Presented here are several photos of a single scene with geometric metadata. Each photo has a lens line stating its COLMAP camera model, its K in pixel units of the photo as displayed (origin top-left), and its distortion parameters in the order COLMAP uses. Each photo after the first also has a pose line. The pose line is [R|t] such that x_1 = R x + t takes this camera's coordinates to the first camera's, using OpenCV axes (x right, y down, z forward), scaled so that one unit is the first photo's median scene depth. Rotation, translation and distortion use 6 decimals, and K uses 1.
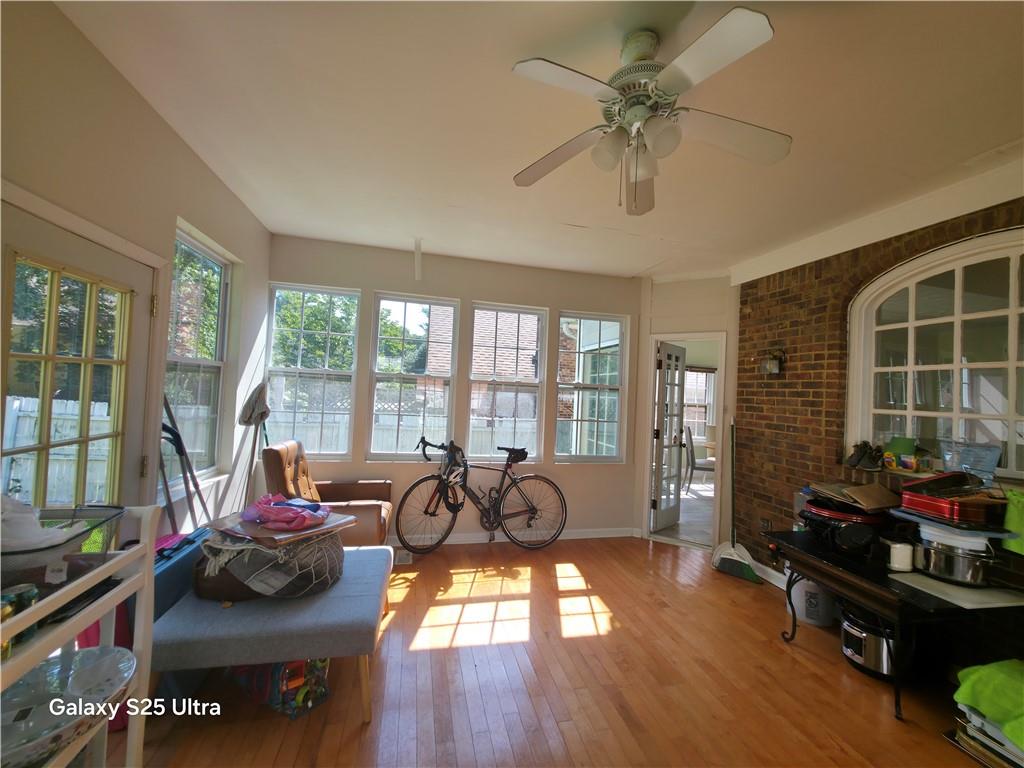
lens RADIAL K [[408.5, 0, 517.4], [0, 408.5, 382.3], [0, 0, 1]] dist [0.002987, 0.000006]
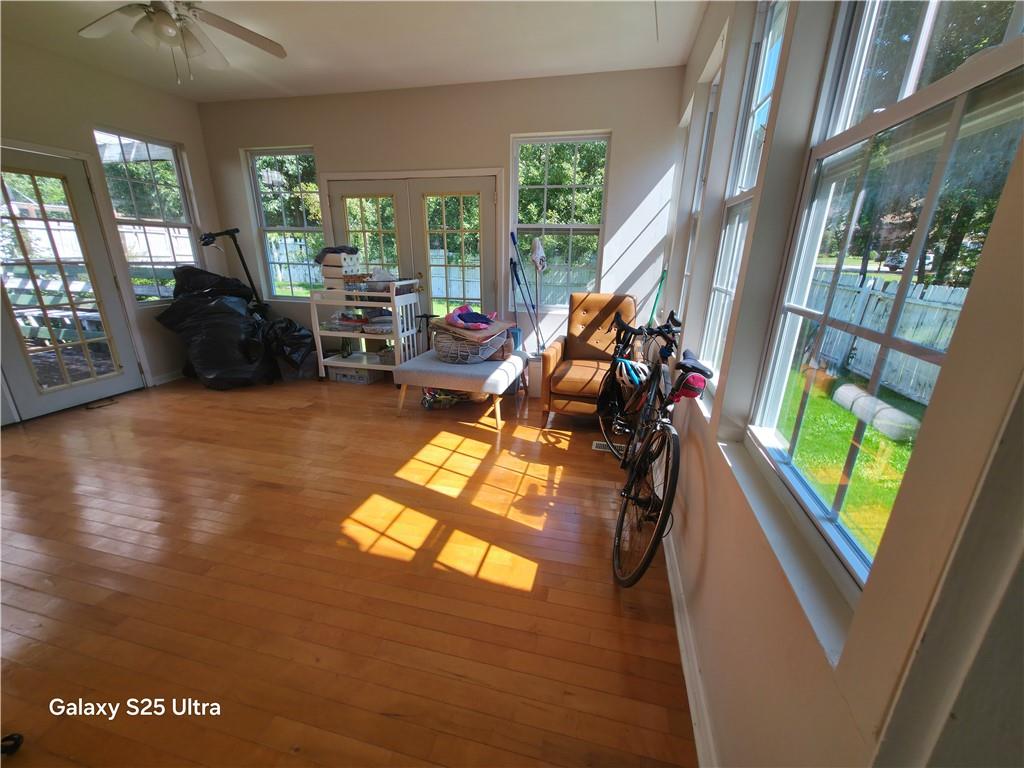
lens RADIAL K [[408.5, 0, 517.0], [0, 408.5, 385.3], [0, 0, 1]] dist [0.002987, 0.000006]
pose [[-0.460145, 0.219970, -0.860163, 0.606769], [-0.020159, 0.965984, 0.257816, 0.111134], [0.887615, 0.135973, -0.440058, 1.415228]]
